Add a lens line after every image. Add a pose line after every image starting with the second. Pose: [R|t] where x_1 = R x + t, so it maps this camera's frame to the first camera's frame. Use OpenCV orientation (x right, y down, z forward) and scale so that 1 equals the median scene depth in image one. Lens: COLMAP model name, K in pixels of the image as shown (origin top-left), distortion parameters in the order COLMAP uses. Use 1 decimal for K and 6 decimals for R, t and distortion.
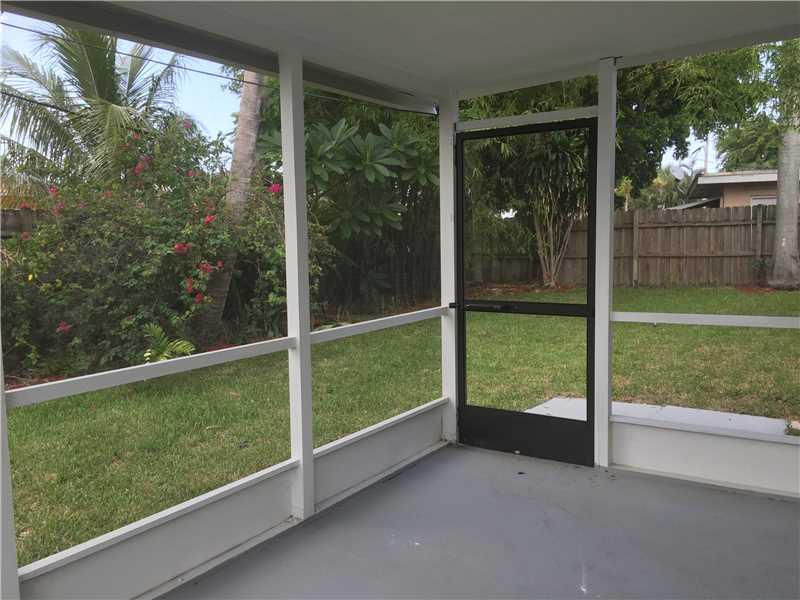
lens RADIAL K [[686.3, 0, 401.5], [0, 686.3, 296.8], [0, 0, 1]] dist [0.004527, -0.010594]
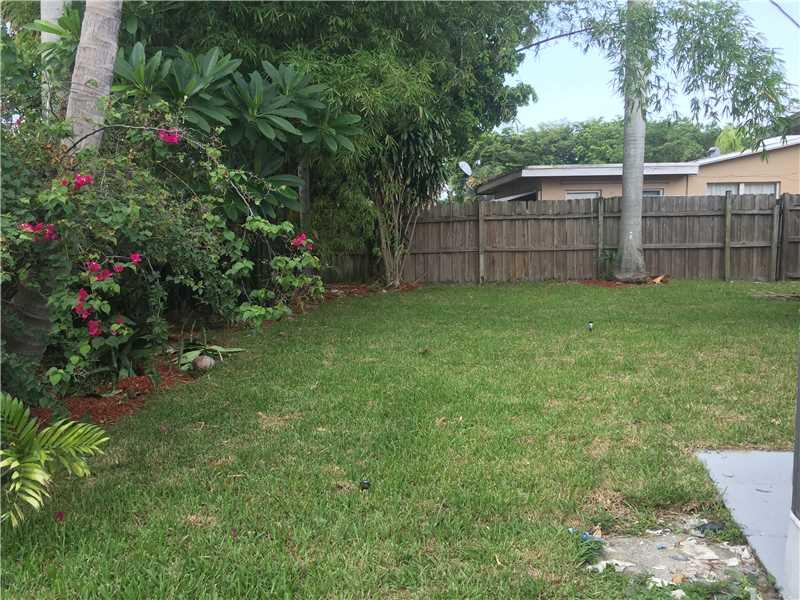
lens RADIAL K [[686.3, 0, 398.7], [0, 686.3, 305.3], [0, 0, 1]] dist [0.004527, -0.010594]
pose [[0.924549, -0.035903, 0.379367, -0.120765], [0.030912, 0.999337, 0.019241, -0.007551], [-0.379806, -0.006063, 0.925046, 0.197668]]
